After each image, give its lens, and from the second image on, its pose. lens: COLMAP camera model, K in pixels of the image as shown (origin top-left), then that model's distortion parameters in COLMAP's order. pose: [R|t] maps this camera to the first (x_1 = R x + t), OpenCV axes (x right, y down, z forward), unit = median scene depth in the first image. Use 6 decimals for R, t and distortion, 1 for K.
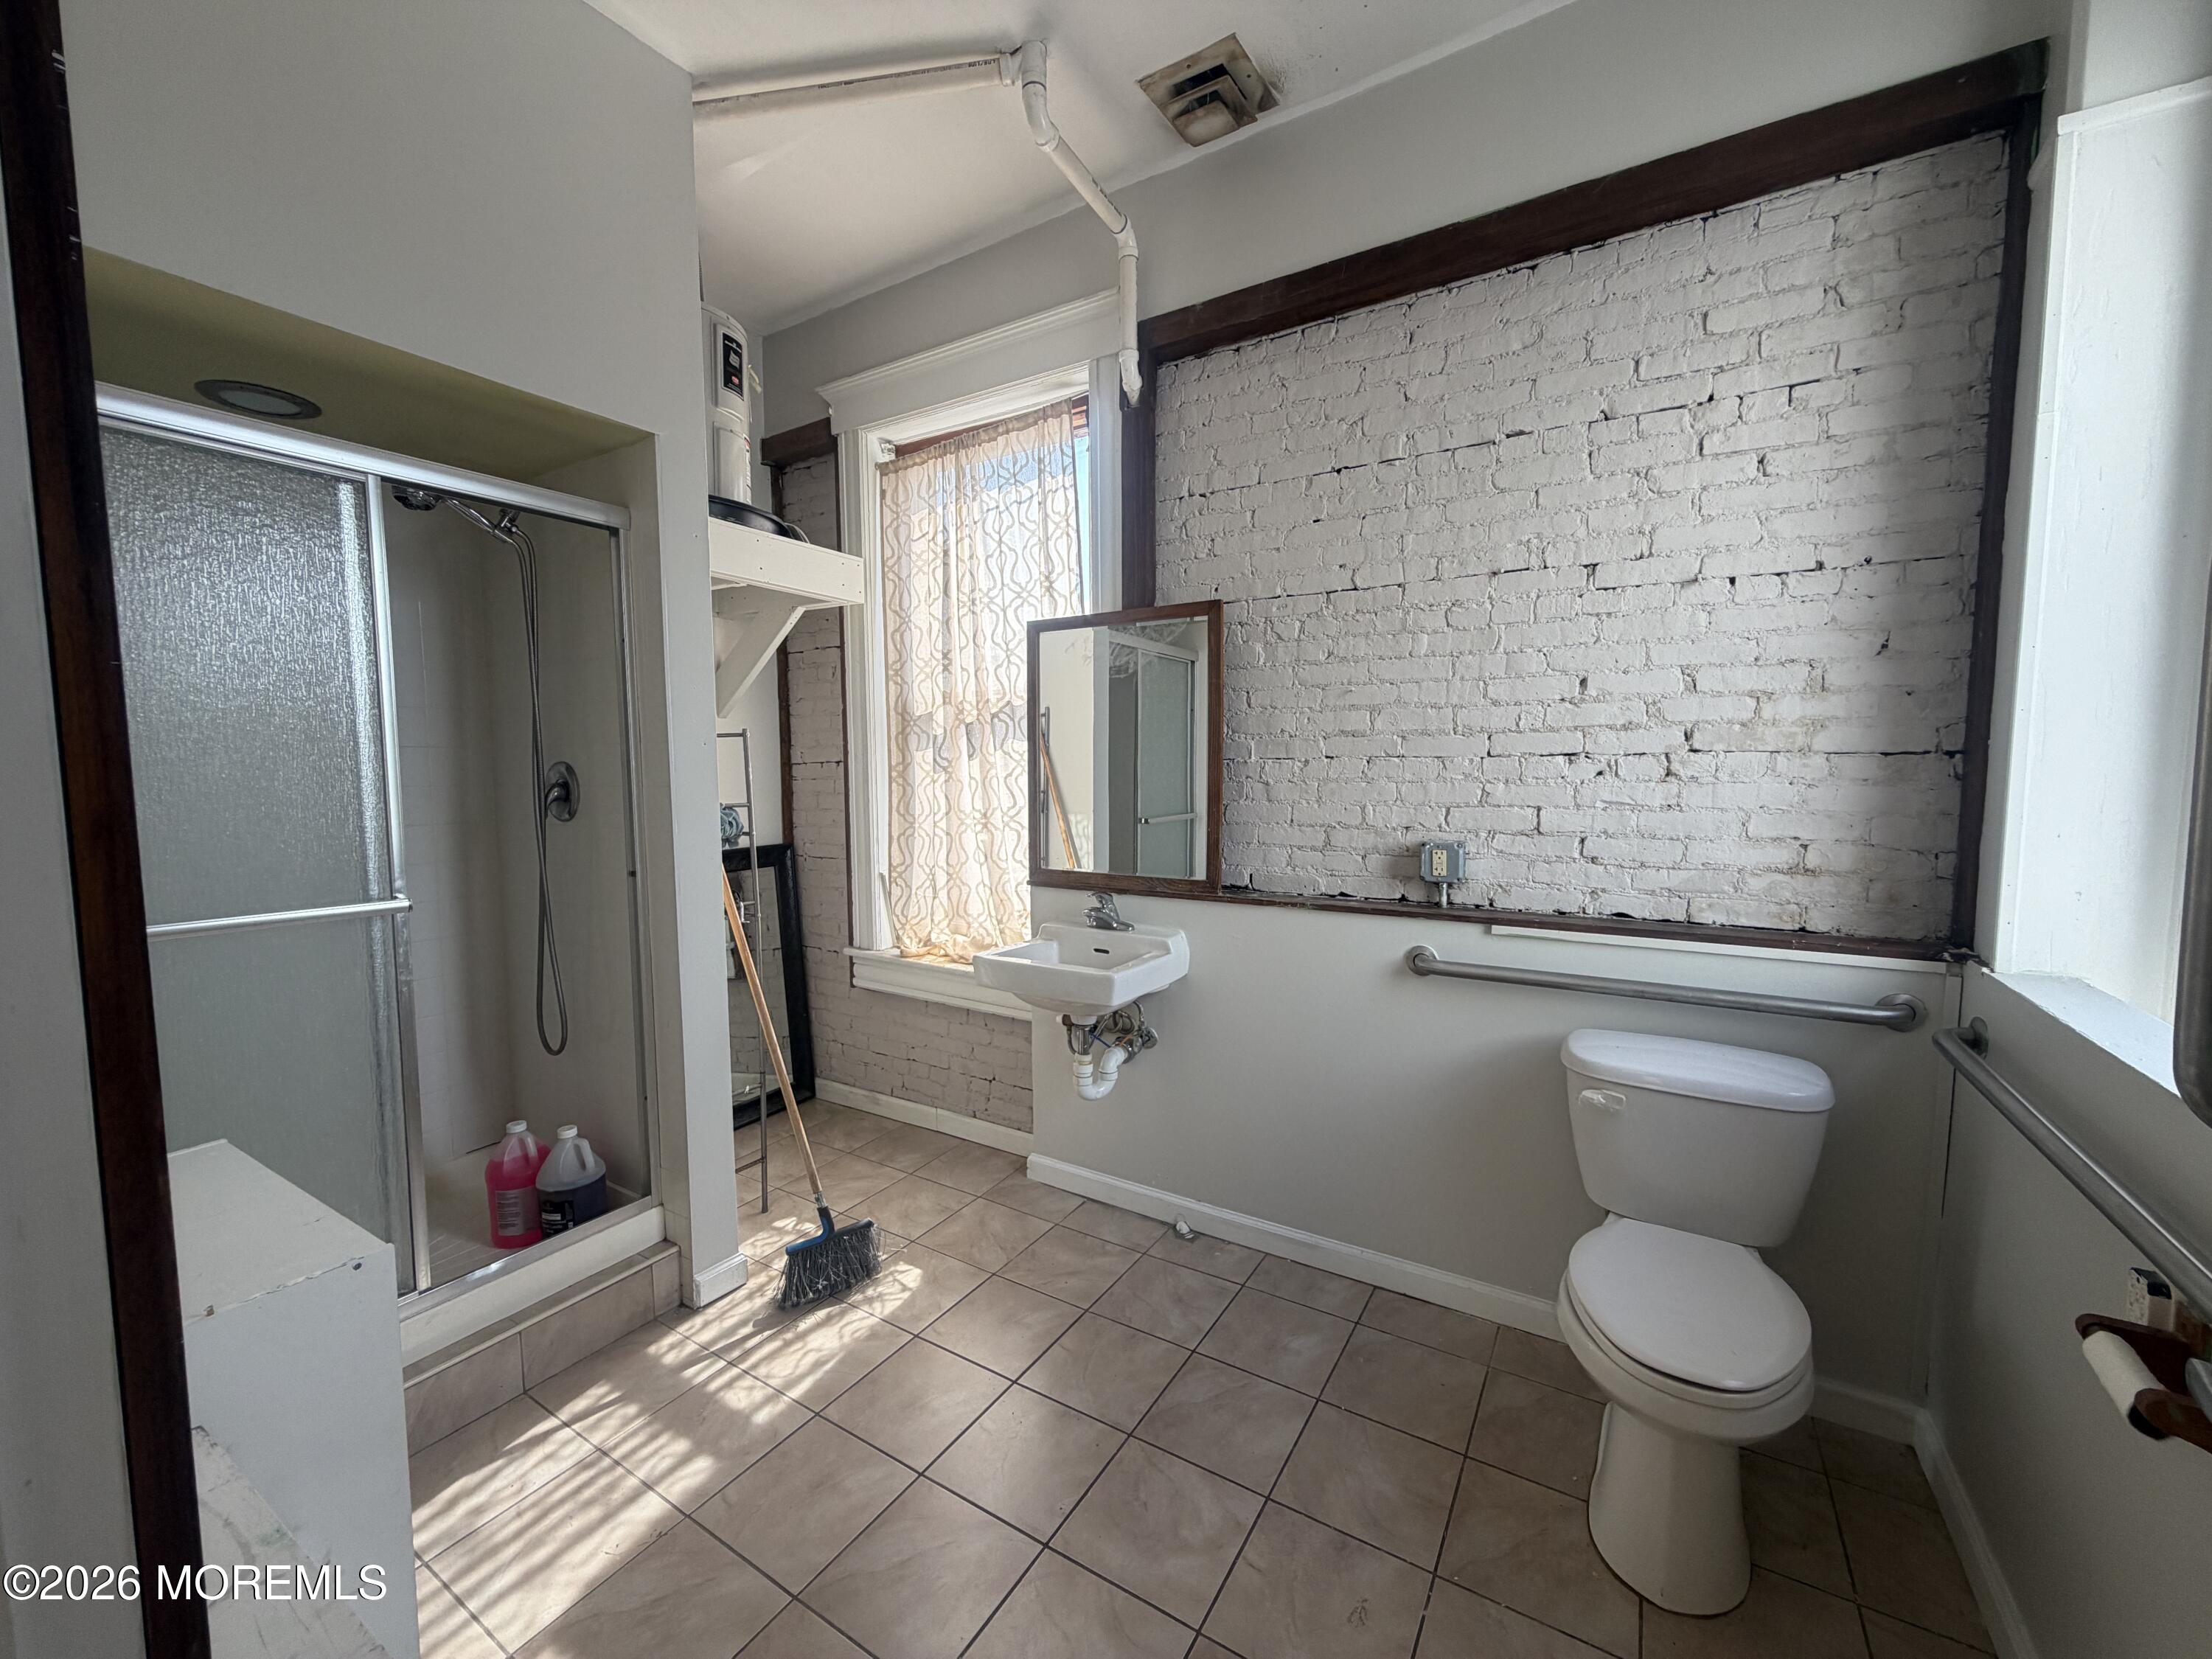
lens RADIAL K [[878.7, 0, 1100.8], [0, 878.7, 832.2], [0, 0, 1]] dist [-0.000907, -0.000072]
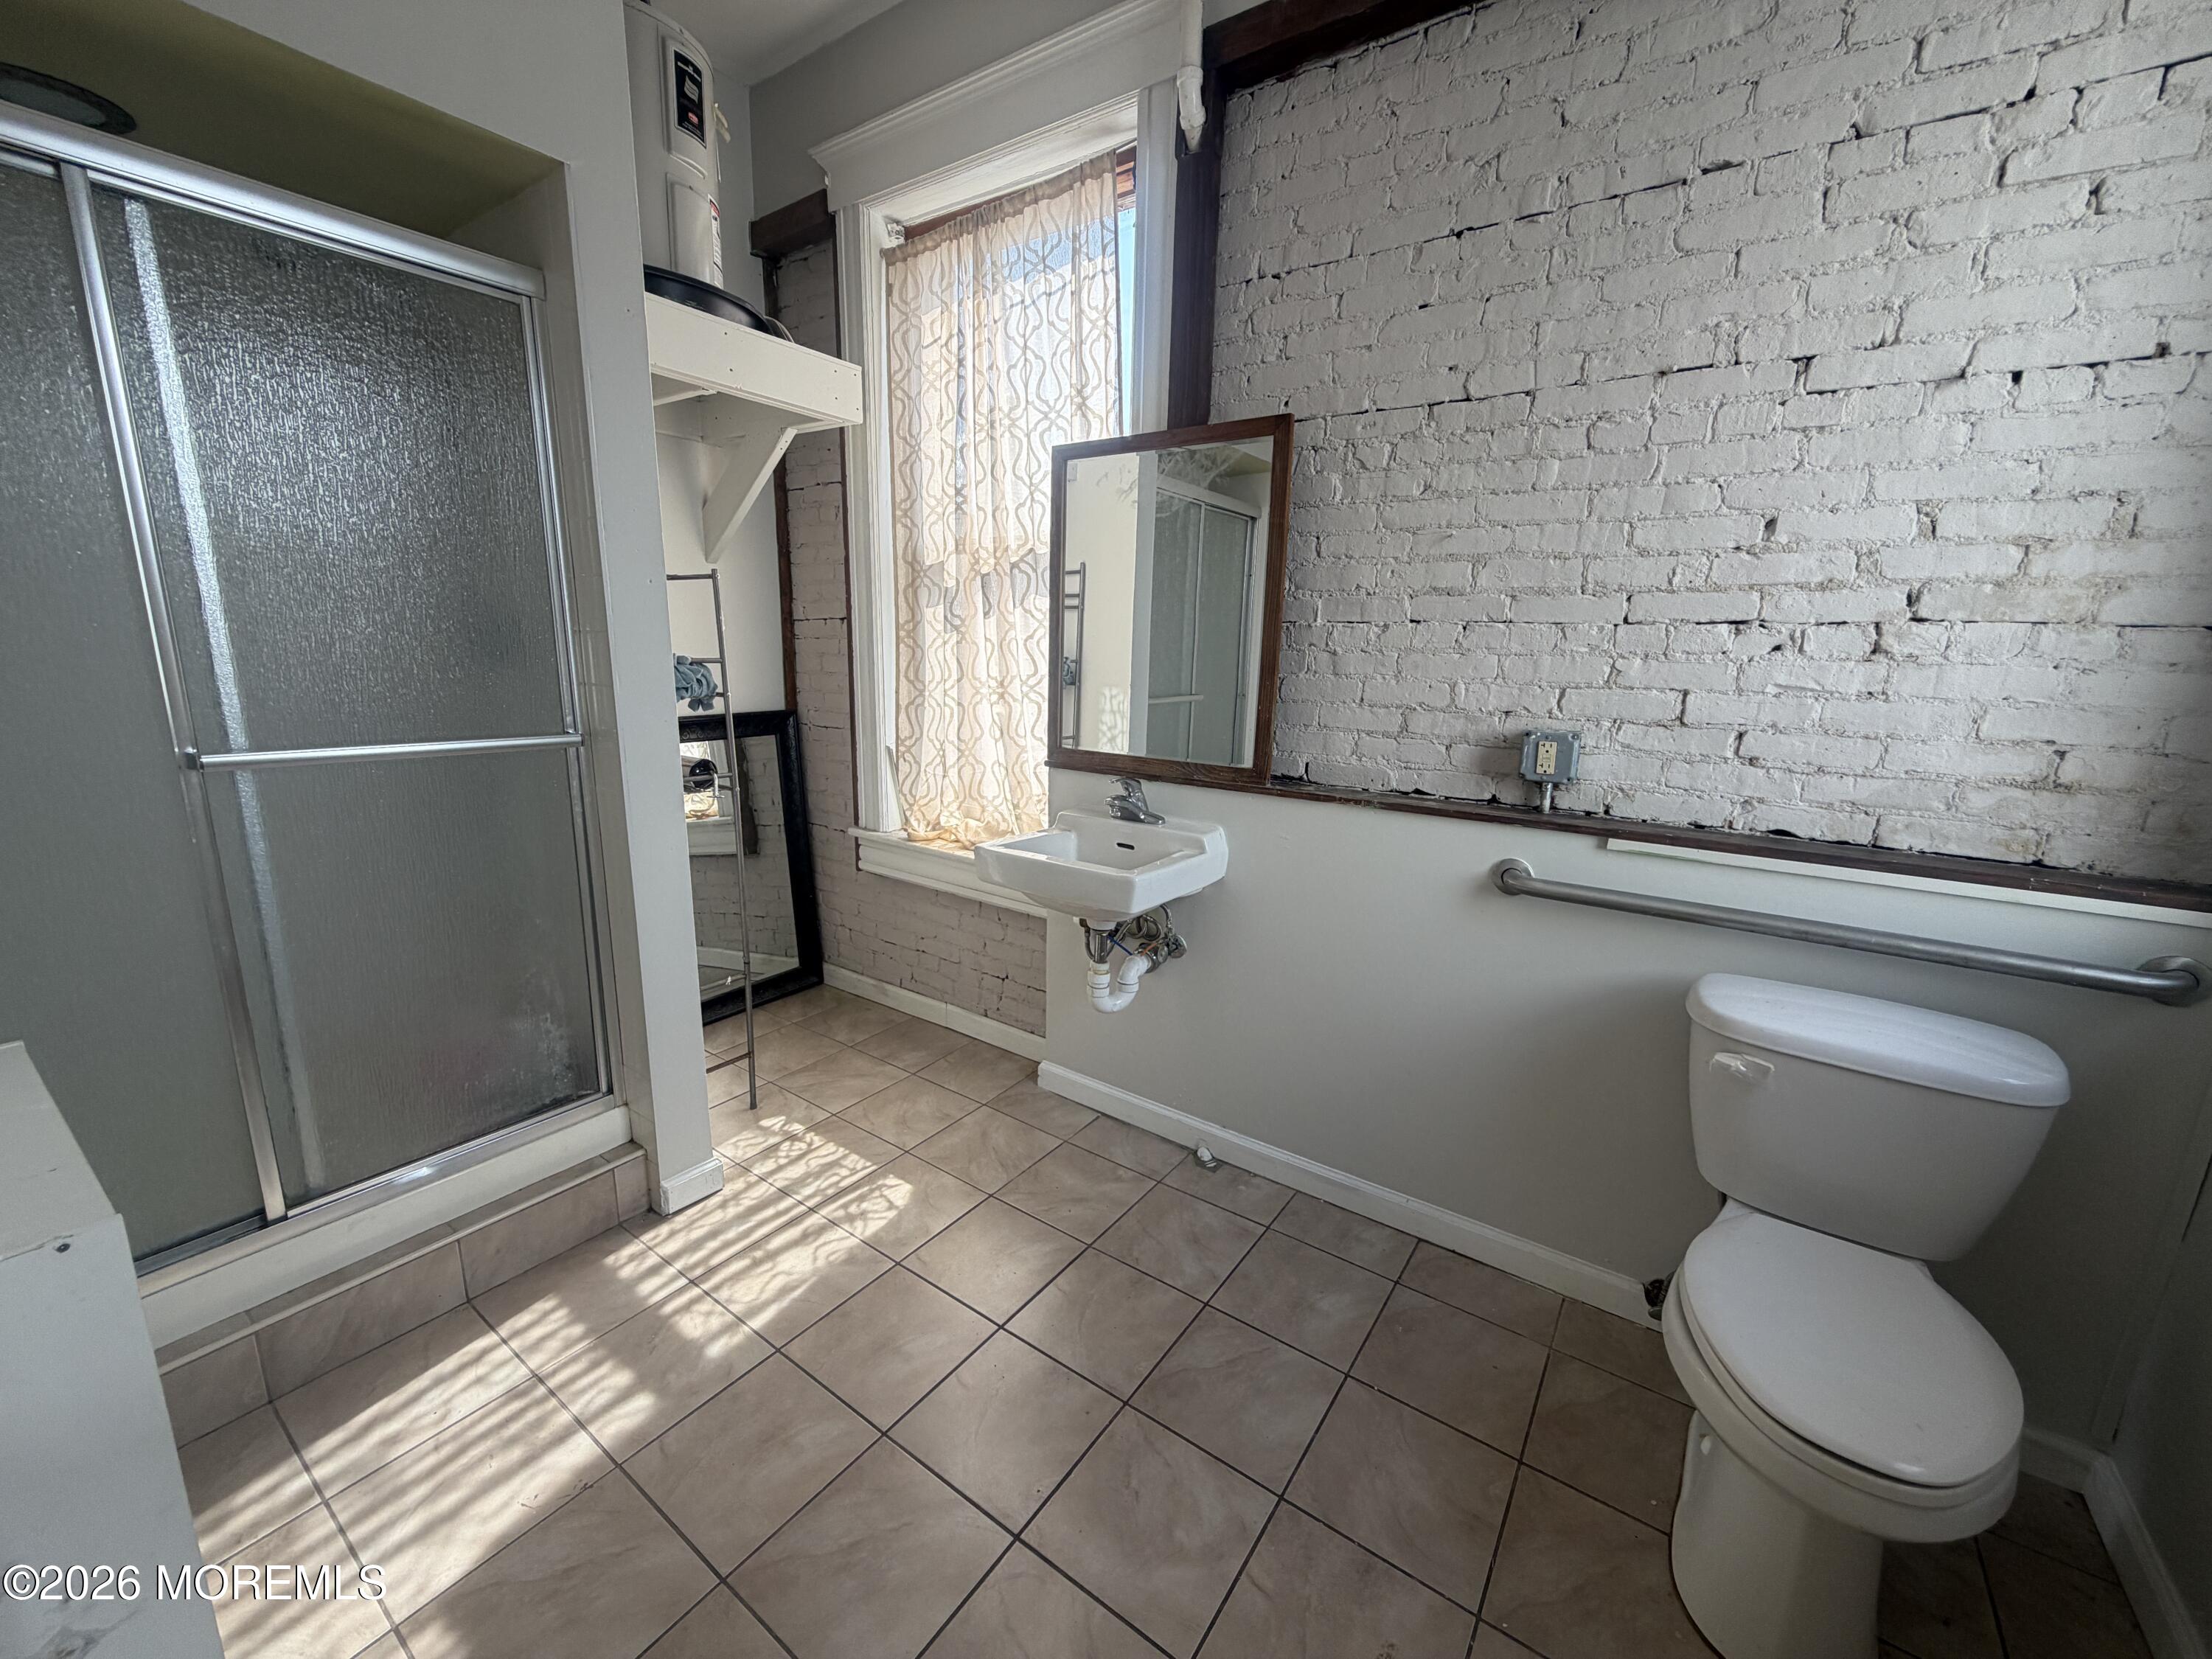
lens RADIAL K [[878.7, 0, 1100.8], [0, 878.7, 832.2], [0, 0, 1]] dist [-0.000907, -0.000072]
pose [[0.997660, 0.041792, -0.054114, 0.026143], [-0.034264, 0.990488, 0.133261, 0.009302], [0.059169, -0.131095, 0.989602, 0.172492]]
